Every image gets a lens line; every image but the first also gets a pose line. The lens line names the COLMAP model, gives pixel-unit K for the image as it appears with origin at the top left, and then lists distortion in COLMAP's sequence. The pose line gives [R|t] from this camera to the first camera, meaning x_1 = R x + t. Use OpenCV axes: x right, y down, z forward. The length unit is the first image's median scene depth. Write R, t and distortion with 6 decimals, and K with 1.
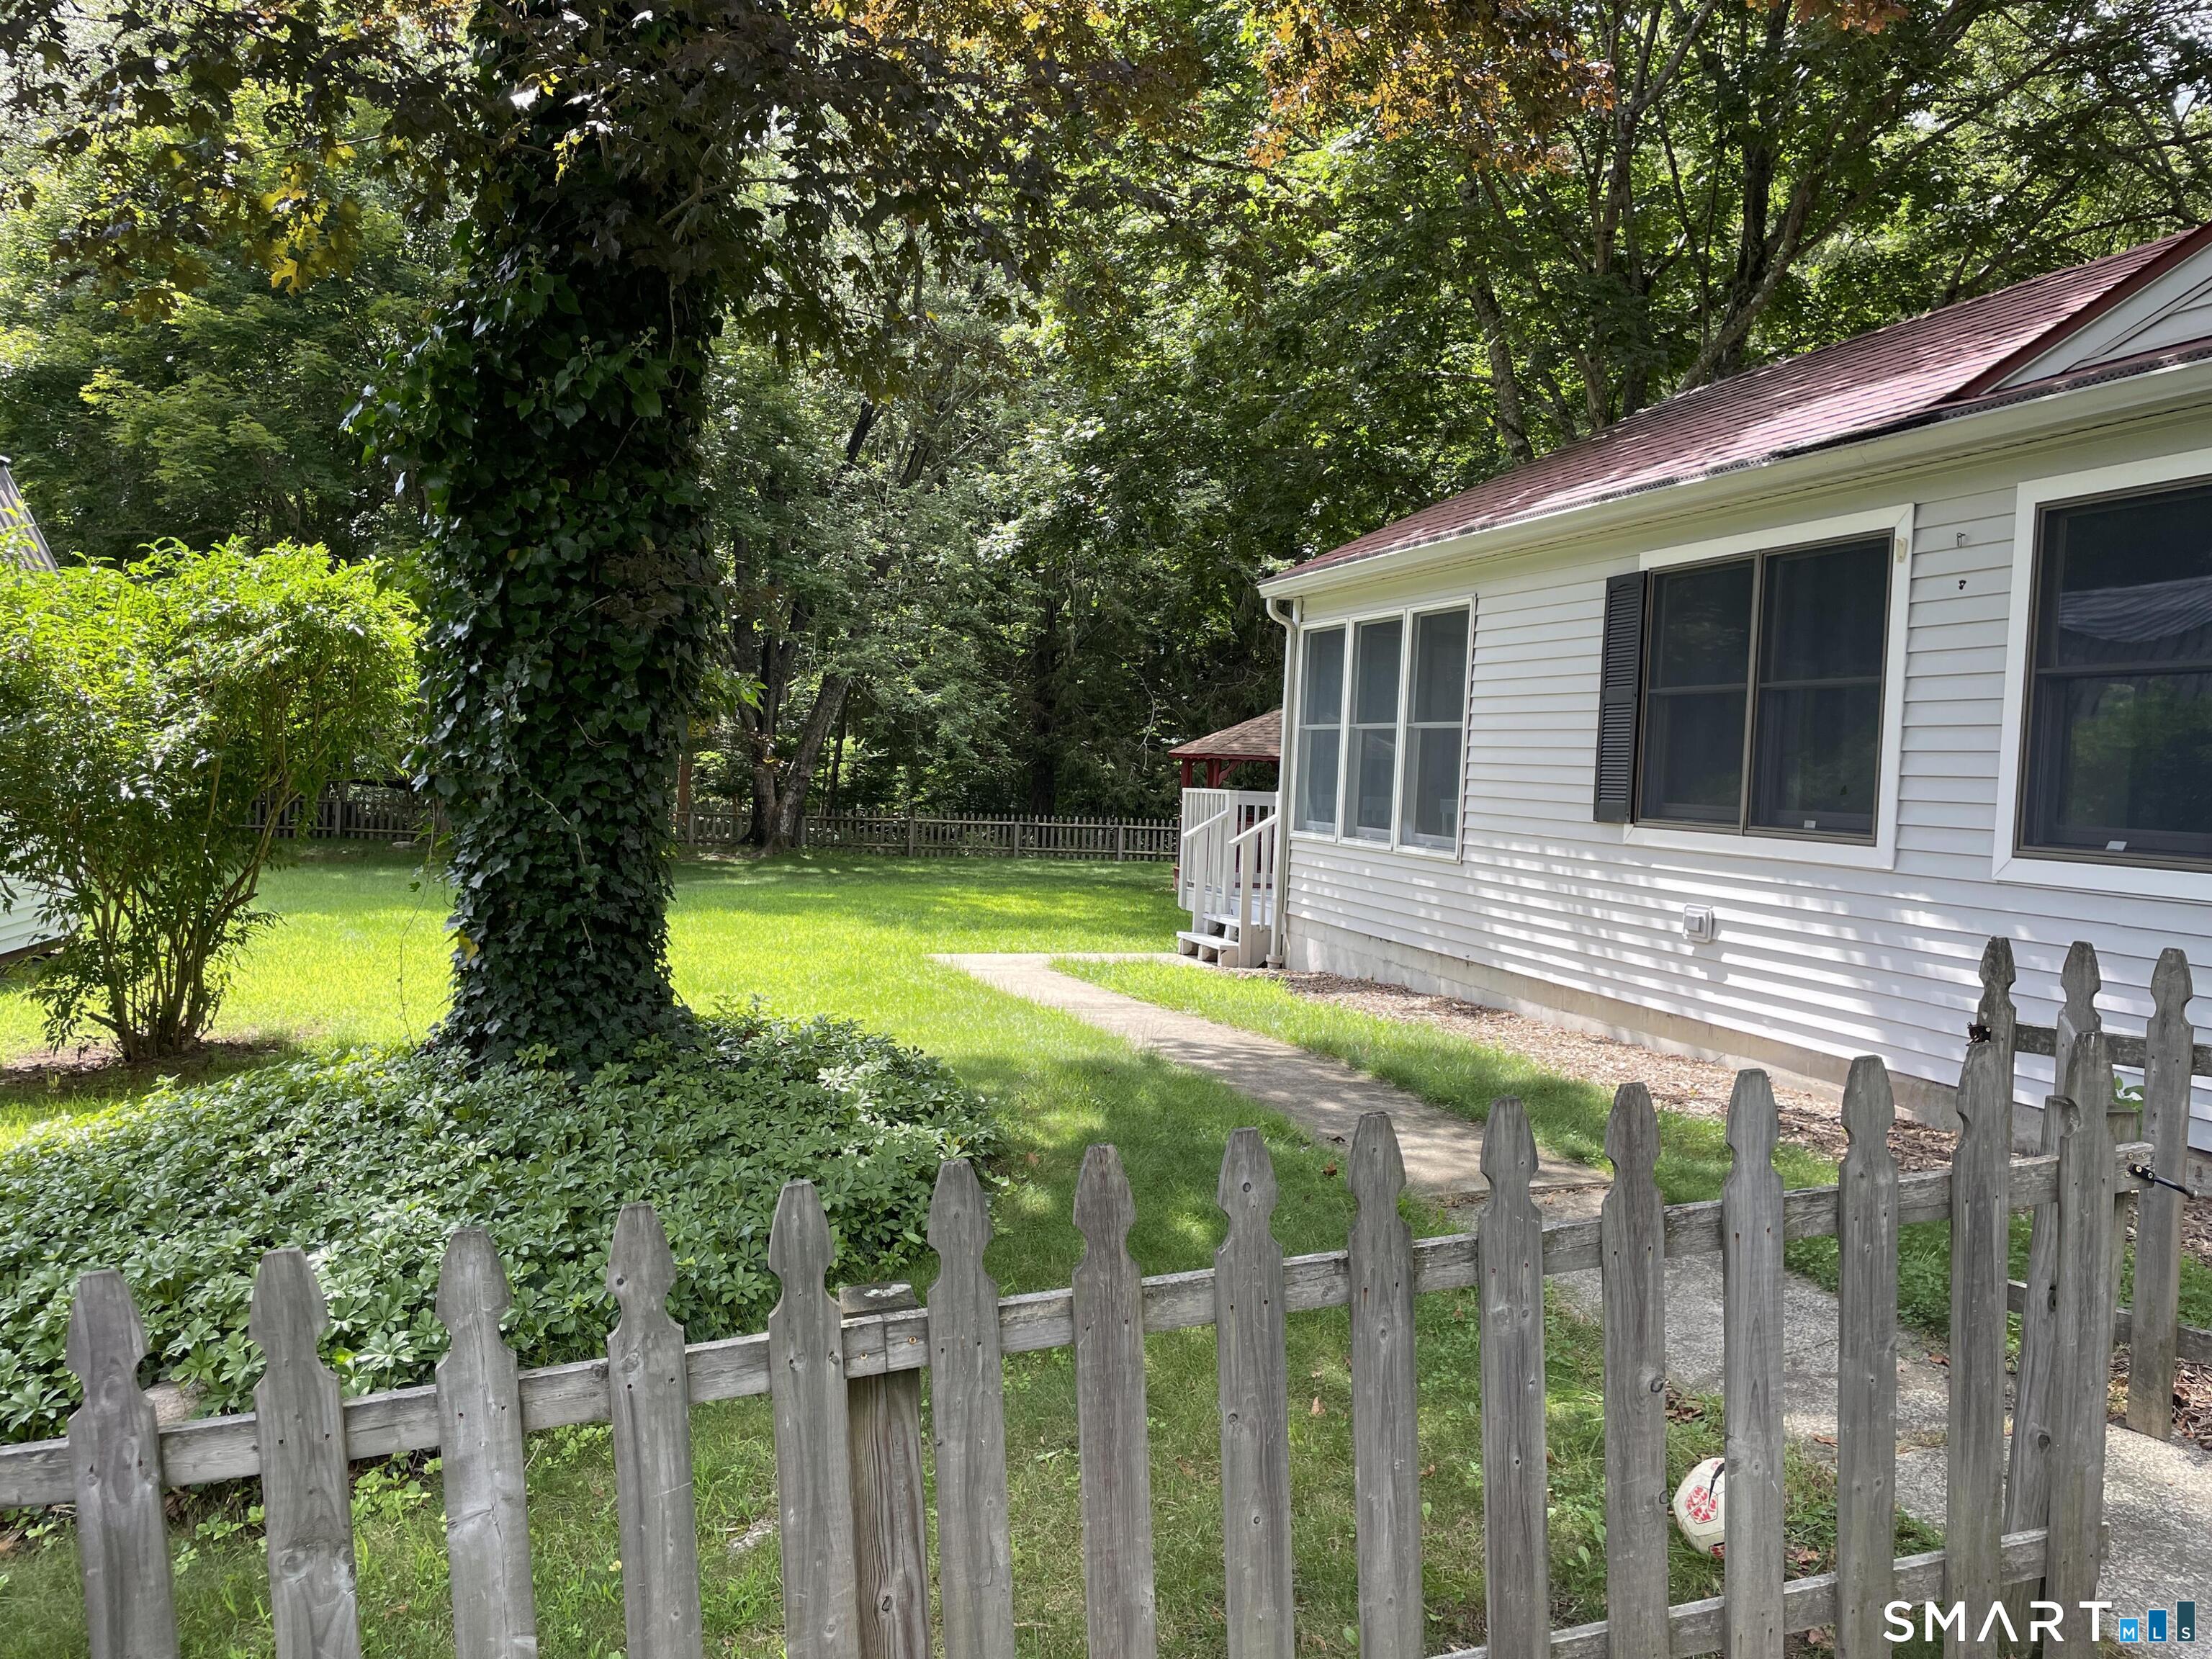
lens RADIAL K [[1594.9, 0, 1106.0], [0, 1594.9, 829.5], [0, 0, 1]] dist [0.002547, -0.001793]
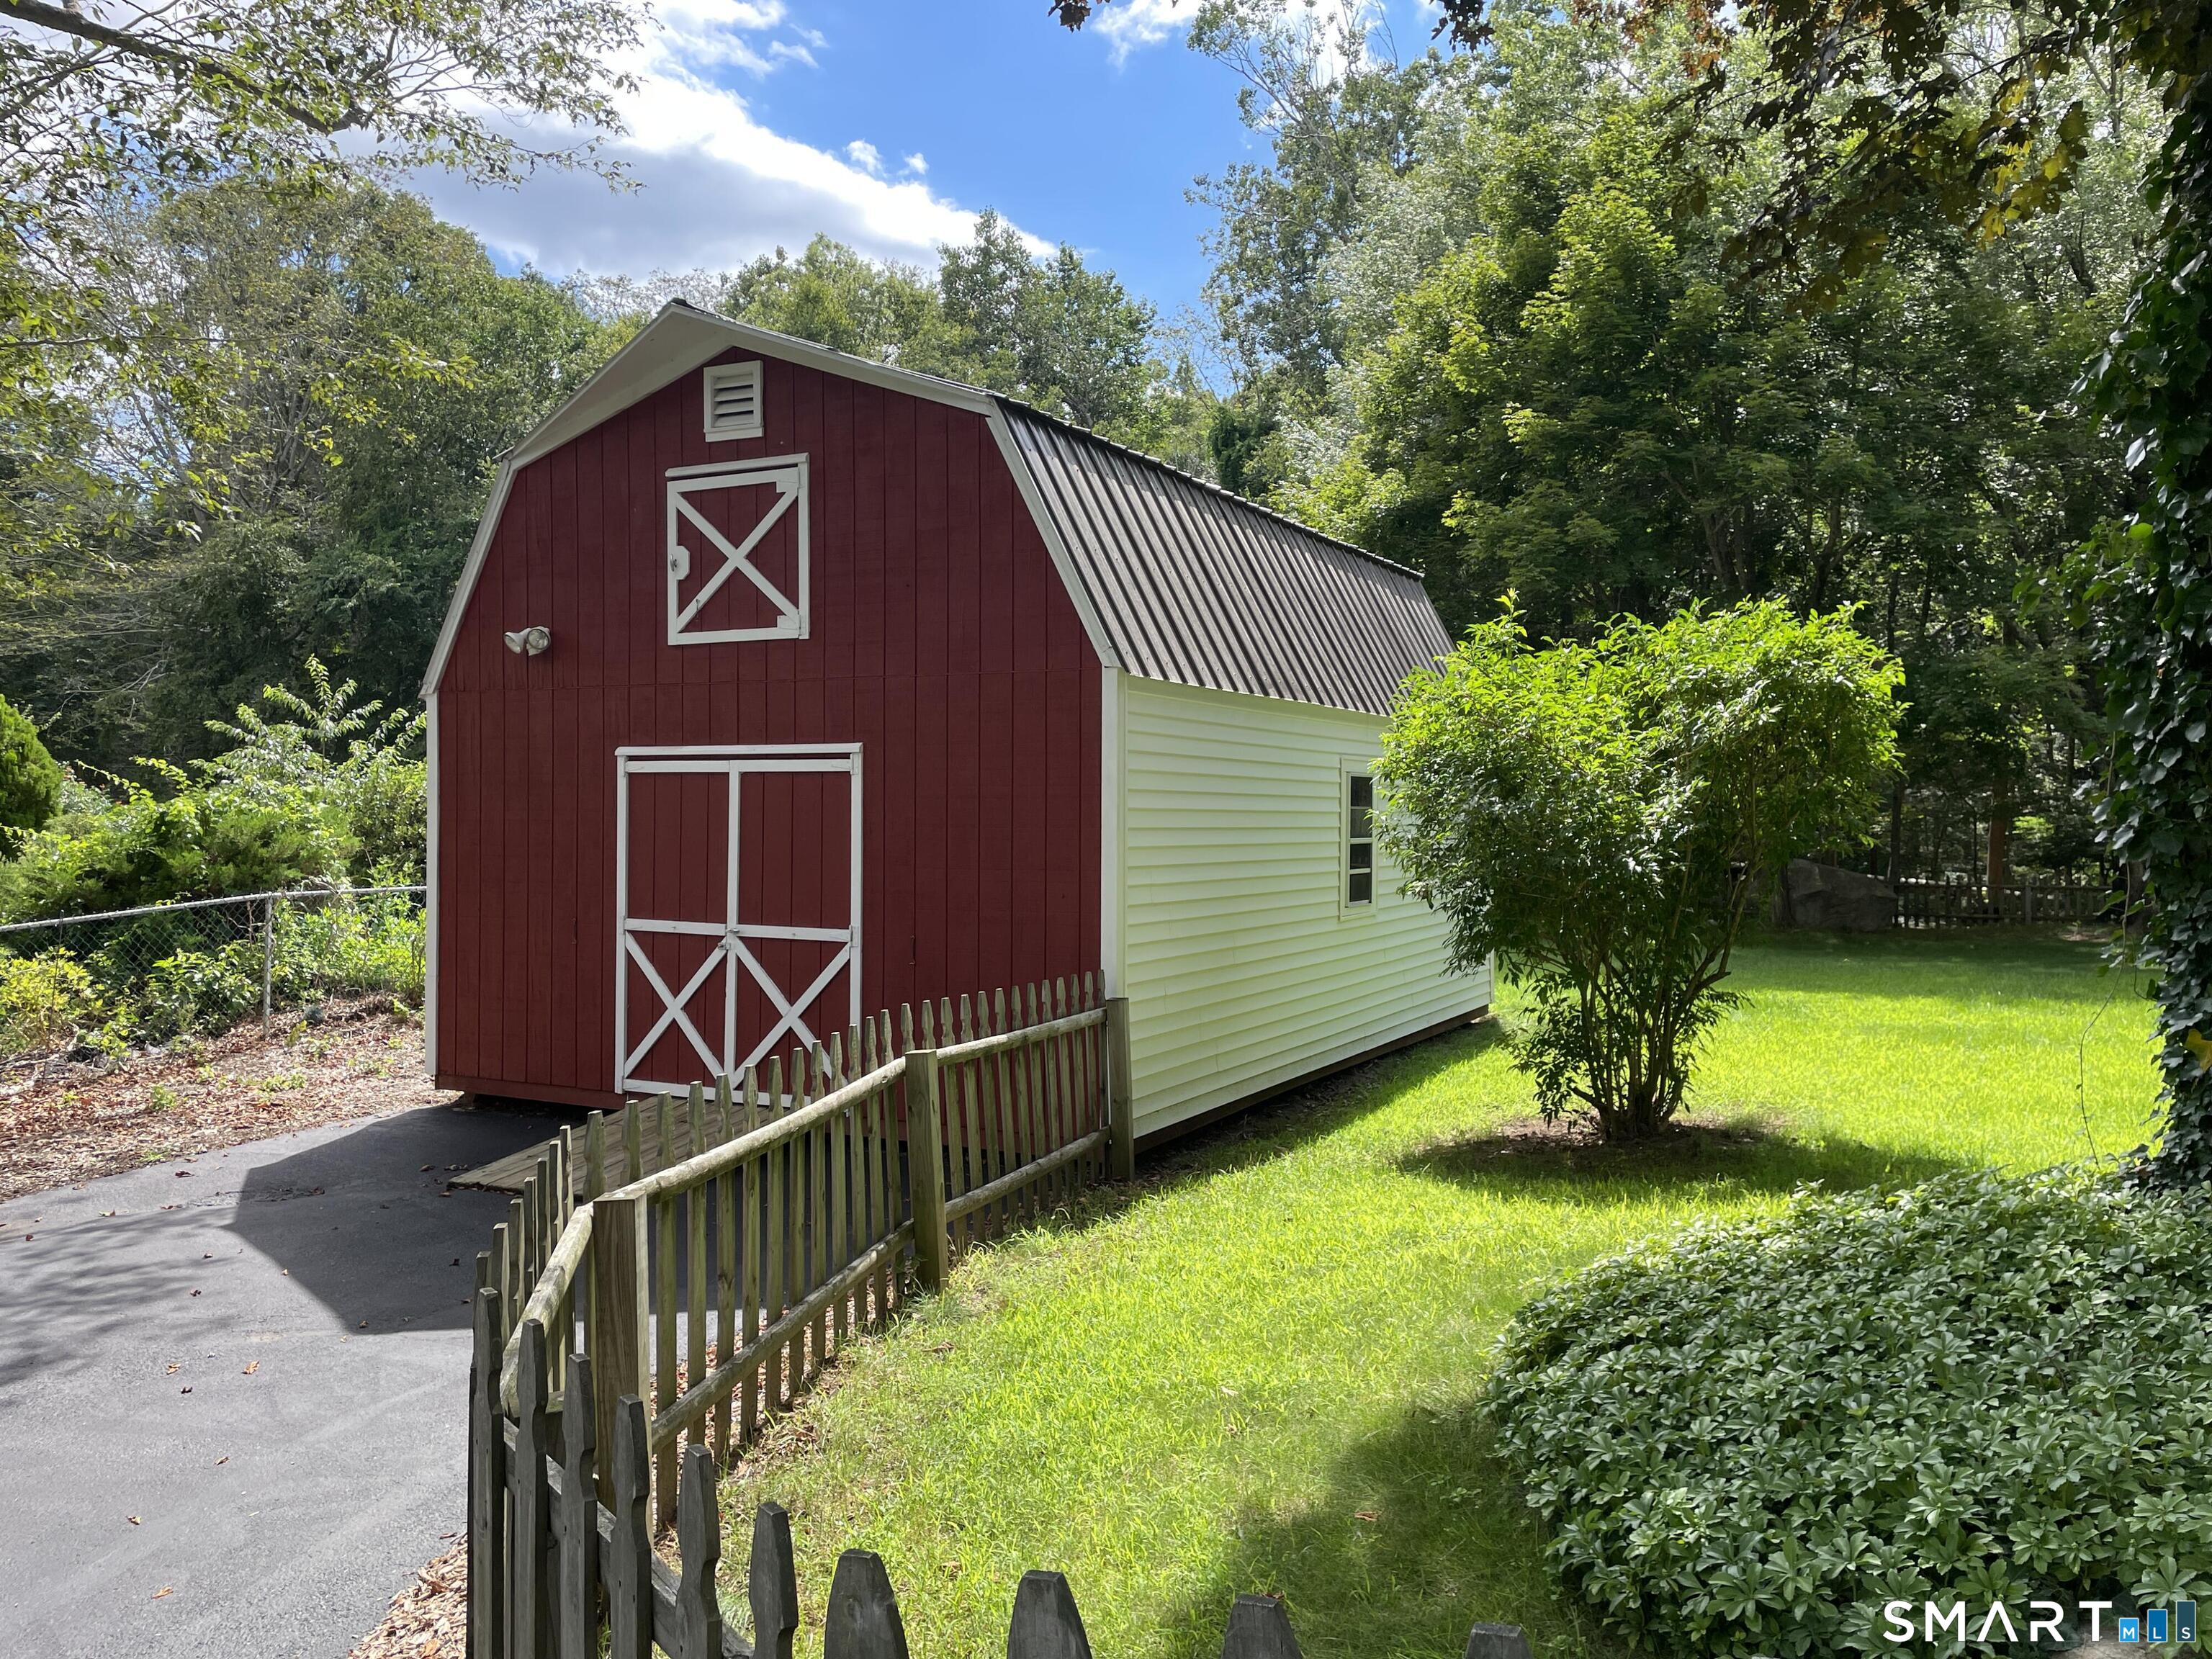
lens RADIAL K [[1594.9, 0, 1106.0], [0, 1594.9, 829.5], [0, 0, 1]] dist [0.002547, -0.001793]
pose [[0.738846, -0.039741, -0.672701, -0.169501], [0.006079, 0.998612, -0.052318, 0.003177], [0.673847, 0.034566, 0.738062, 0.051456]]
